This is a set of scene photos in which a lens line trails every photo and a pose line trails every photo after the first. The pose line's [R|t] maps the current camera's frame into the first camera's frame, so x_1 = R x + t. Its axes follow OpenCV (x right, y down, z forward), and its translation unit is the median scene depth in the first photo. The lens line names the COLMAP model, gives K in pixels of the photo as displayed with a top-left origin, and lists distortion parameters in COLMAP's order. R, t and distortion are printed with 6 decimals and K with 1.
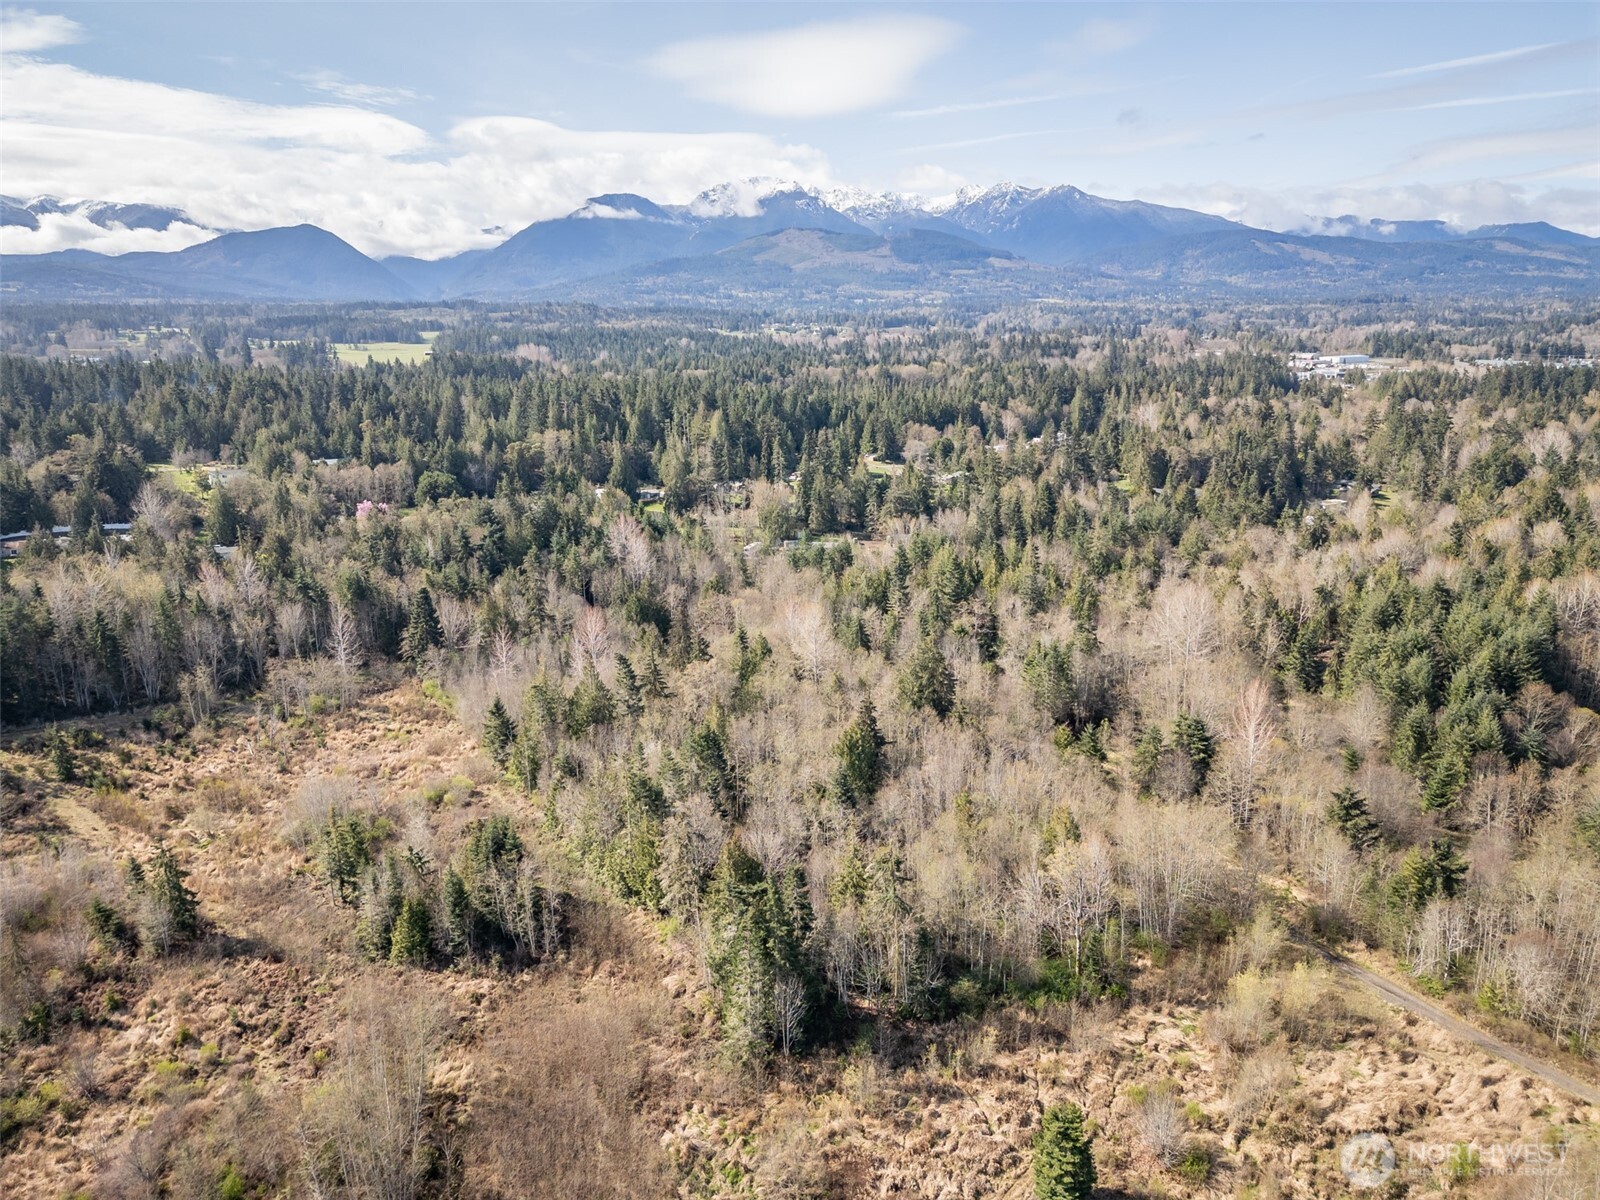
lens RADIAL K [[1110.4, 0, 800.0], [0, 1110.4, 600.0], [0, 0, 1]] dist [0.069967, -0.062475]
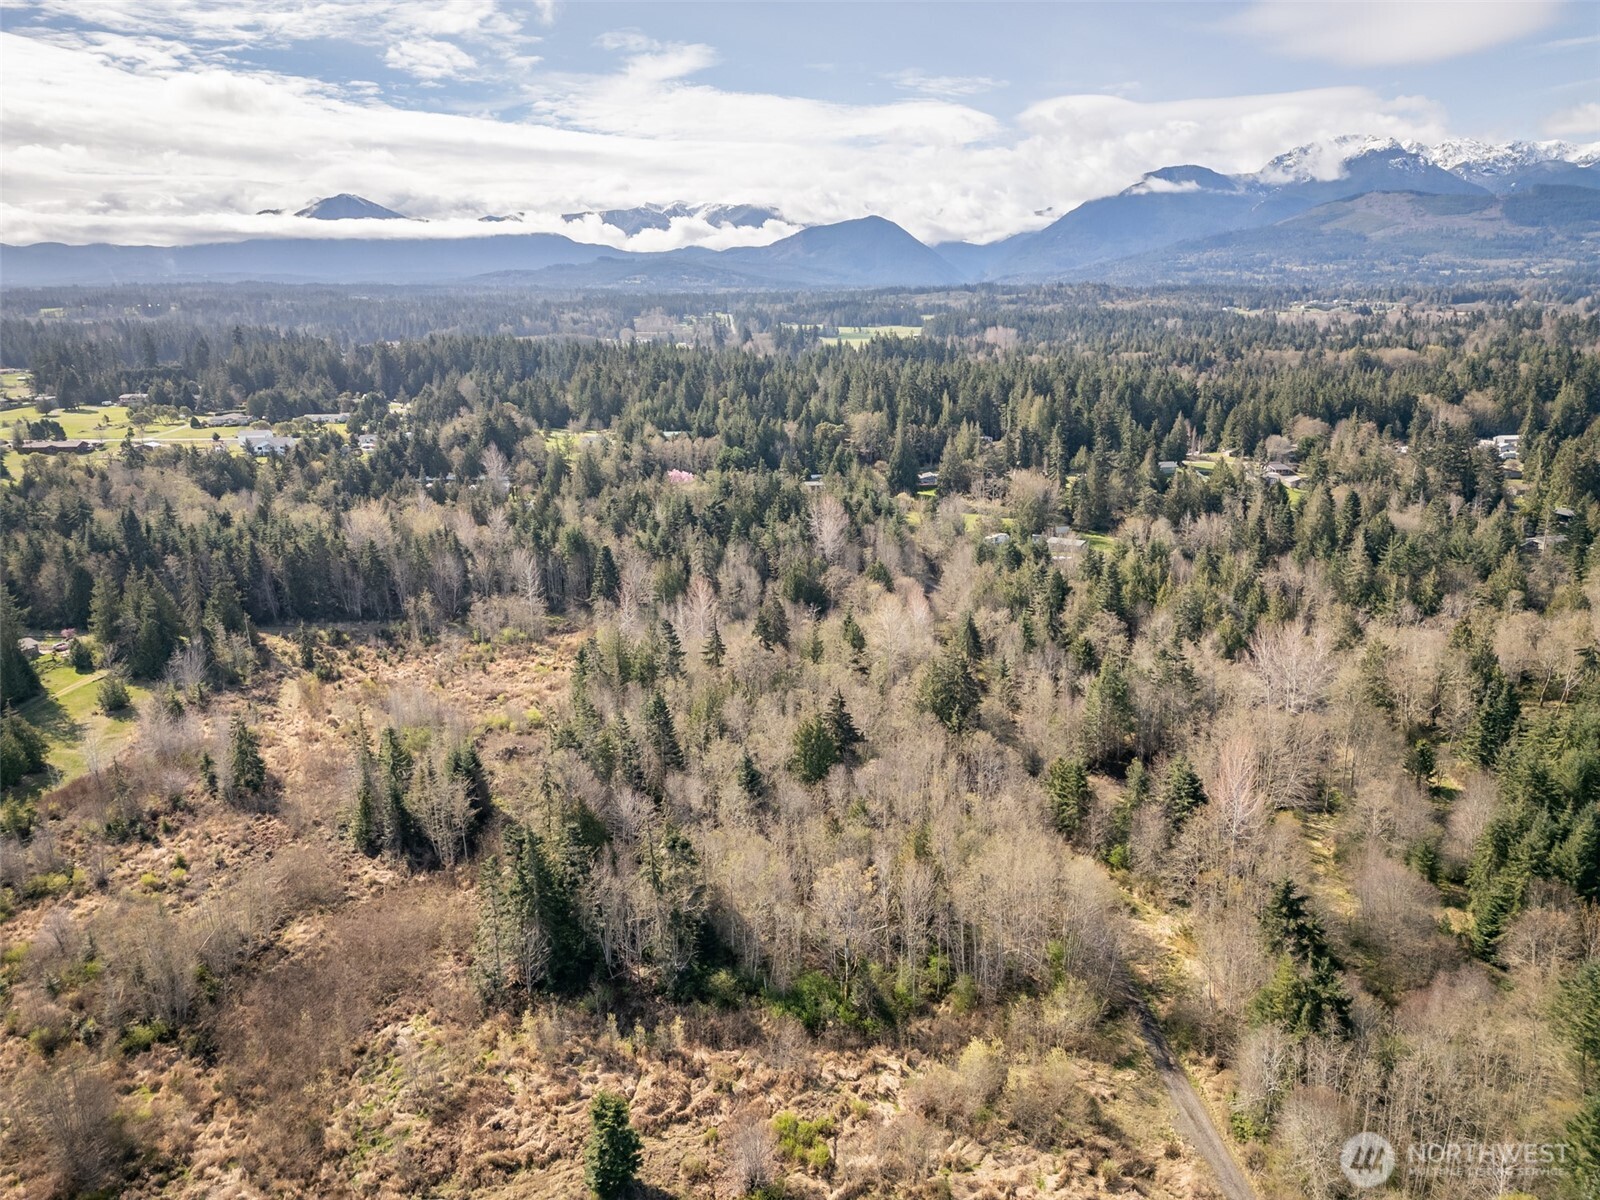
lens RADIAL K [[1110.4, 0, 800.0], [0, 1110.4, 600.0], [0, 0, 1]] dist [0.069967, -0.062475]
pose [[0.894375, 0.109135, -0.433800, 0.183771], [-0.102190, 0.993985, 0.039379, -0.011566], [0.435488, 0.009111, 0.900148, 0.037613]]
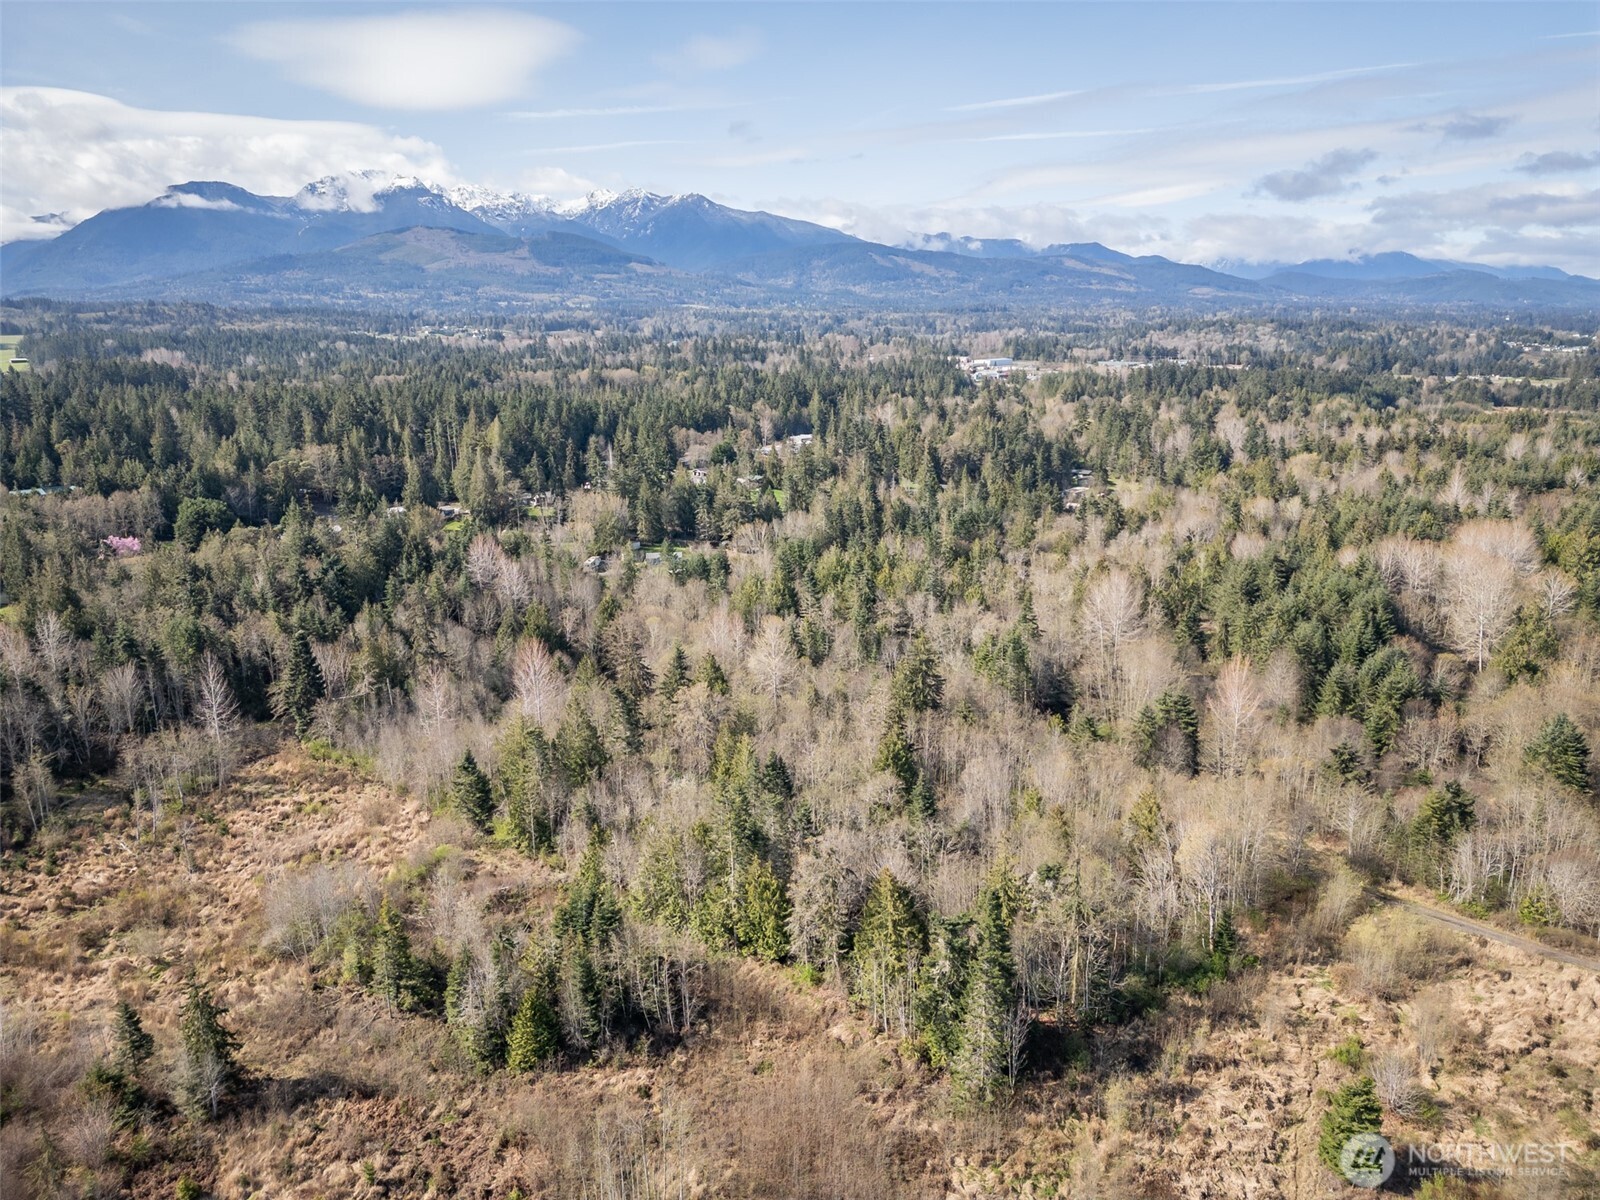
lens RADIAL K [[1110.4, 0, 800.0], [0, 1110.4, 600.0], [0, 0, 1]] dist [0.069967, -0.062475]
pose [[0.952066, -0.073150, 0.297017, -0.123798], [0.074348, 0.997206, 0.007276, -0.007635], [-0.296719, 0.015155, 0.954845, 0.037623]]
